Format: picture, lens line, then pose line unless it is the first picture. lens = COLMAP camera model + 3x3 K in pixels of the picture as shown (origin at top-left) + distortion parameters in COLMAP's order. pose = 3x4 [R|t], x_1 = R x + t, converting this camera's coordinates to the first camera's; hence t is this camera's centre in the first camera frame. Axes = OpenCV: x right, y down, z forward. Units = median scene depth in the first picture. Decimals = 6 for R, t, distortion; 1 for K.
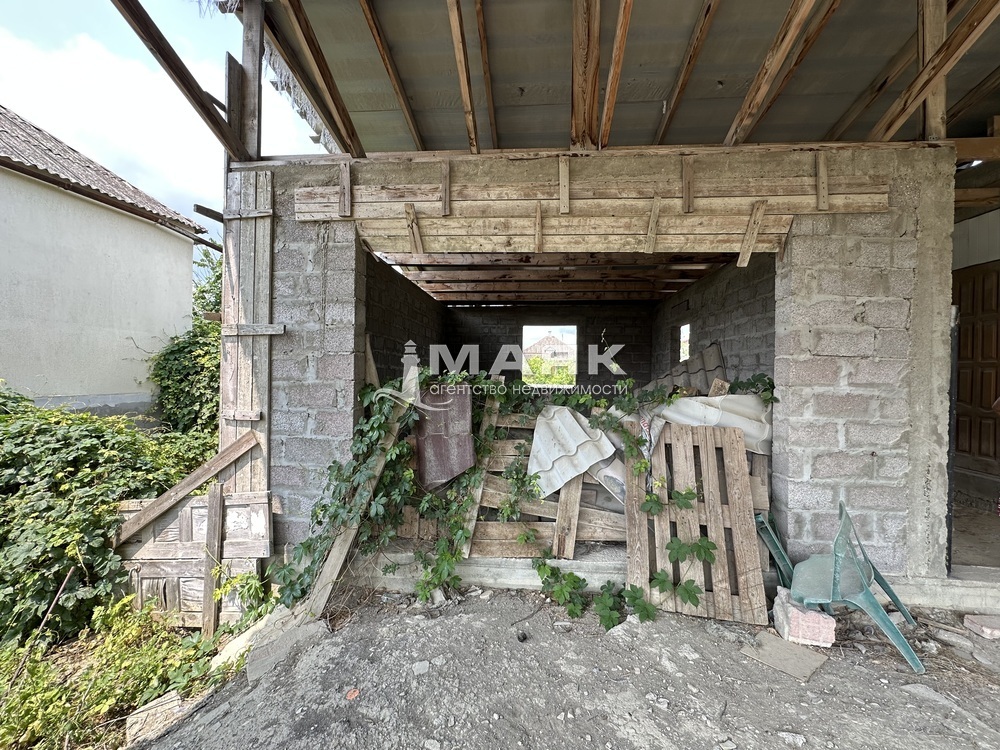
lens RADIAL K [[398.0, 0, 501.6], [0, 398.0, 373.2], [0, 0, 1]] dist [0.002516, -0.000208]
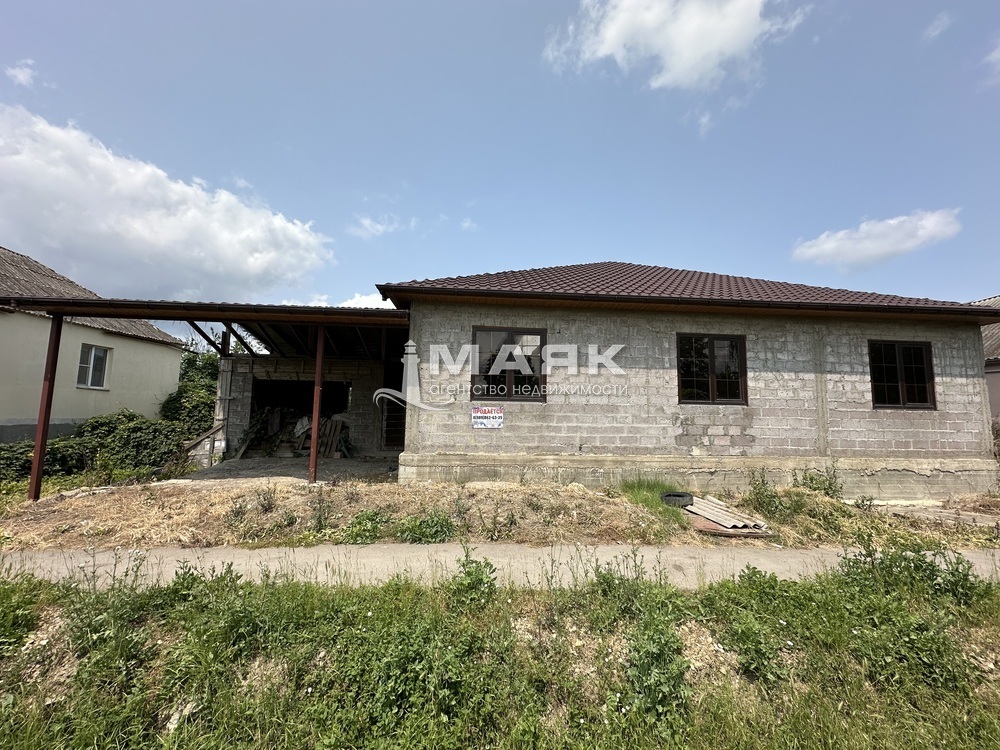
lens RADIAL K [[398.0, 0, 498.5], [0, 398.0, 372.4], [0, 0, 1]] dist [0.002516, -0.000208]
pose [[0.989732, 0.014910, 0.142153, 1.617111], [0.000656, 0.994060, -0.108829, 0.084799], [-0.142932, 0.107805, 0.983844, -3.545494]]
